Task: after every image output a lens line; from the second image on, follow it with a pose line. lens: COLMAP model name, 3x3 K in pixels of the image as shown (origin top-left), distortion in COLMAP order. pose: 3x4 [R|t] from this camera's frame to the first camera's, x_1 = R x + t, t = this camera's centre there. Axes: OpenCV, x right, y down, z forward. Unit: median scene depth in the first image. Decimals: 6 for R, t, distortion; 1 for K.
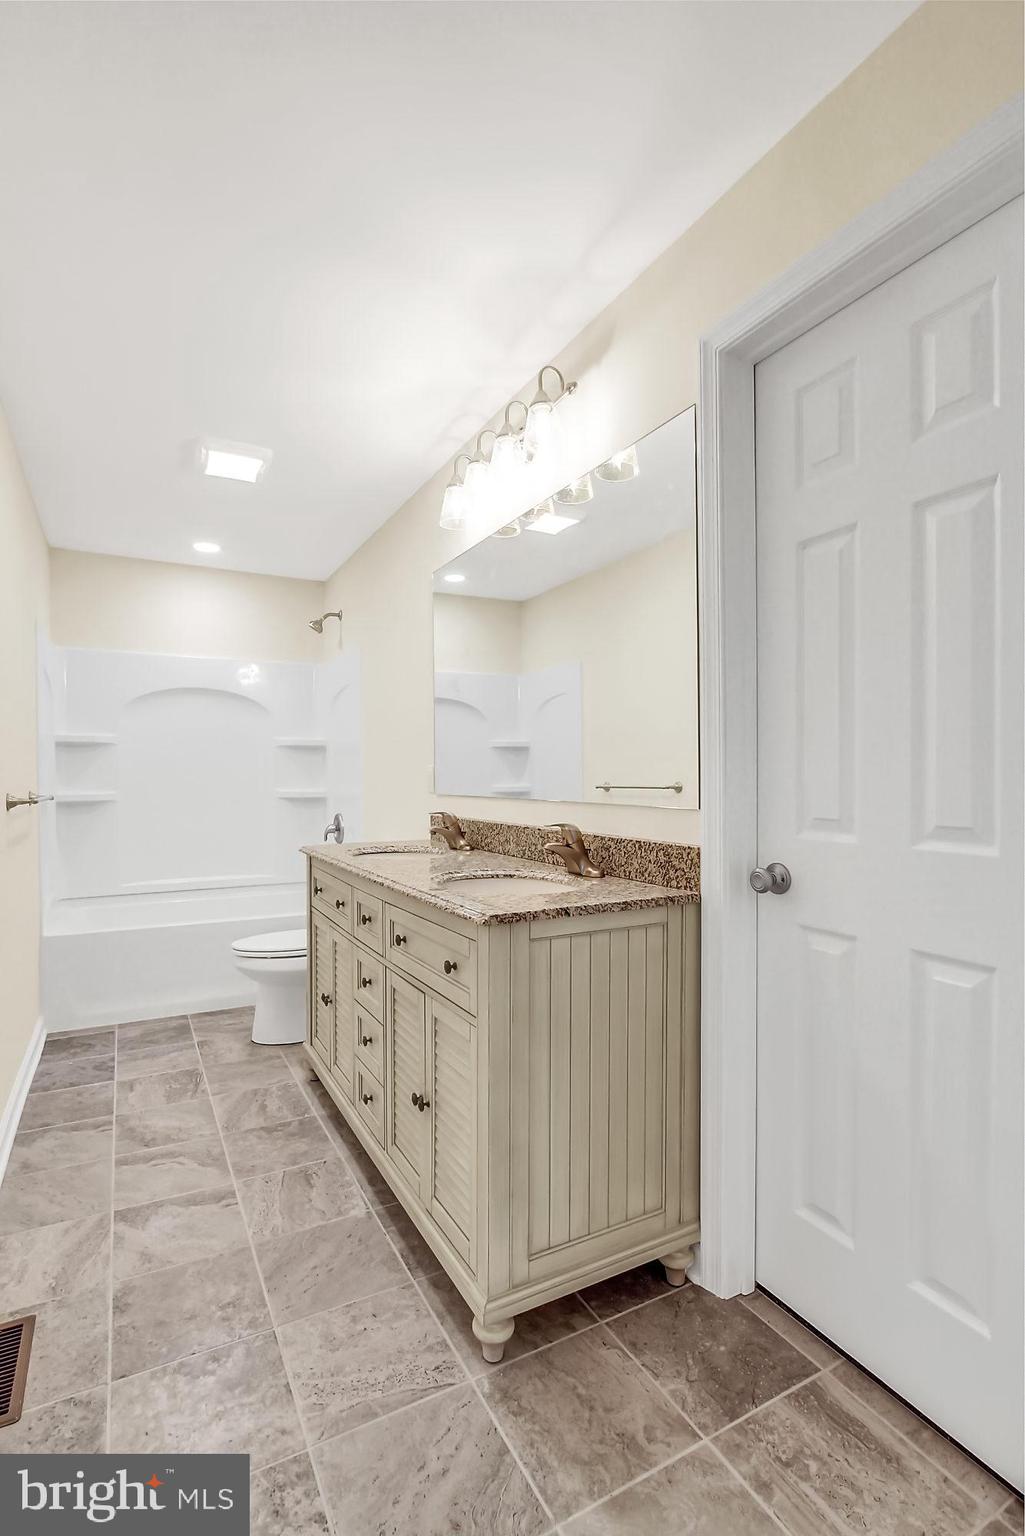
lens RADIAL K [[733.9, 0, 512.5], [0, 733.9, 768.0], [0, 0, 1]] dist [-0.010887, 0.005566]
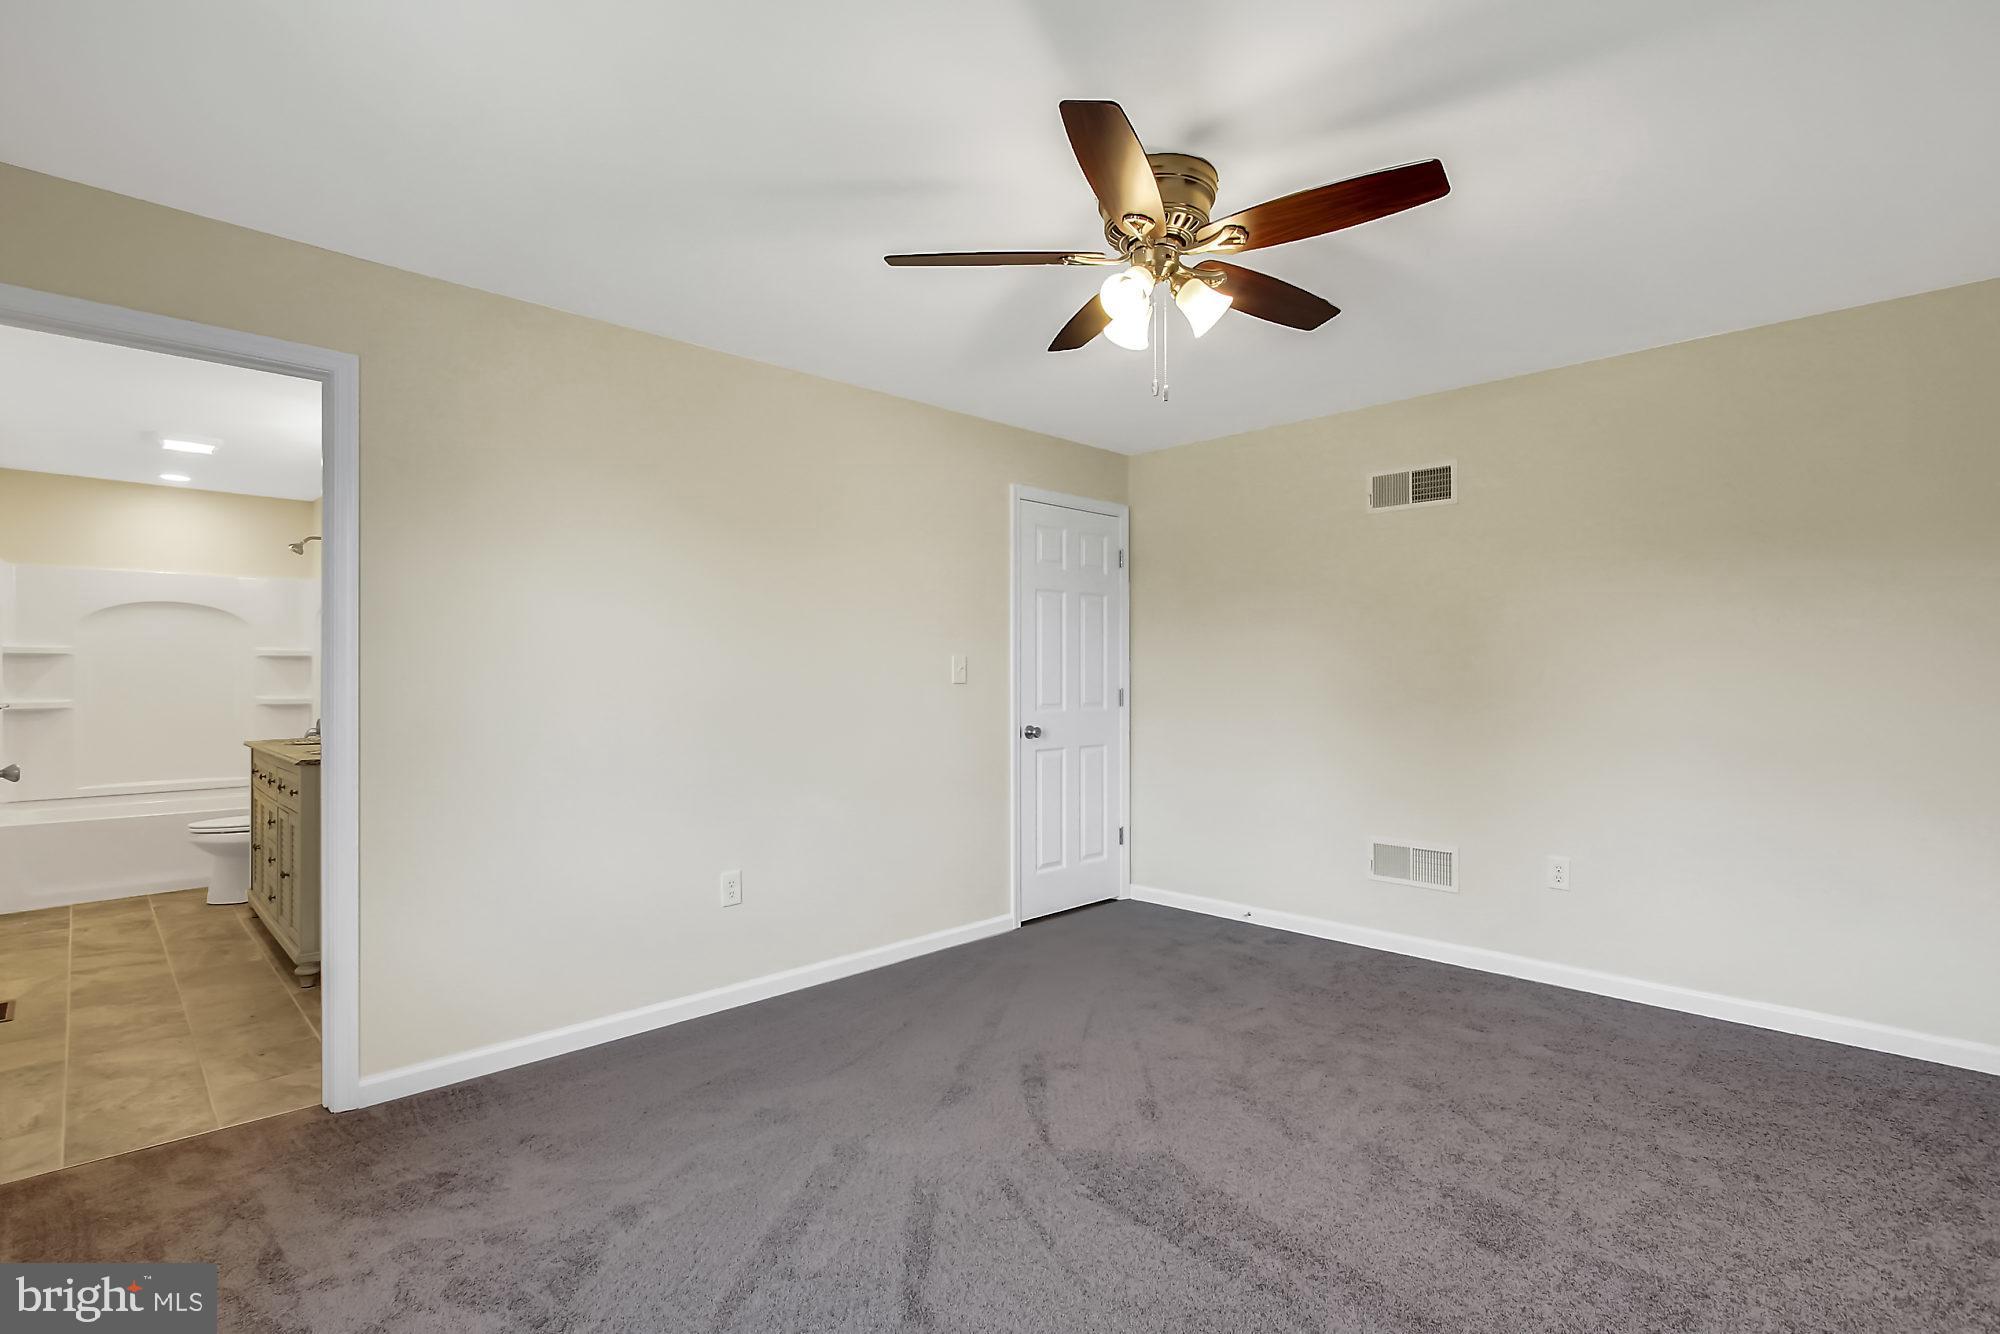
lens RADIAL K [[955.7, 0, 1000.0], [0, 955.7, 667.0], [0, 0, 1]] dist [-0.010887, 0.005566]
pose [[0.959941, 0.010506, 0.280004, 0.456217], [-0.010749, 0.999942, -0.000667, -0.033929], [-0.279995, -0.002370, 0.959998, -0.874086]]
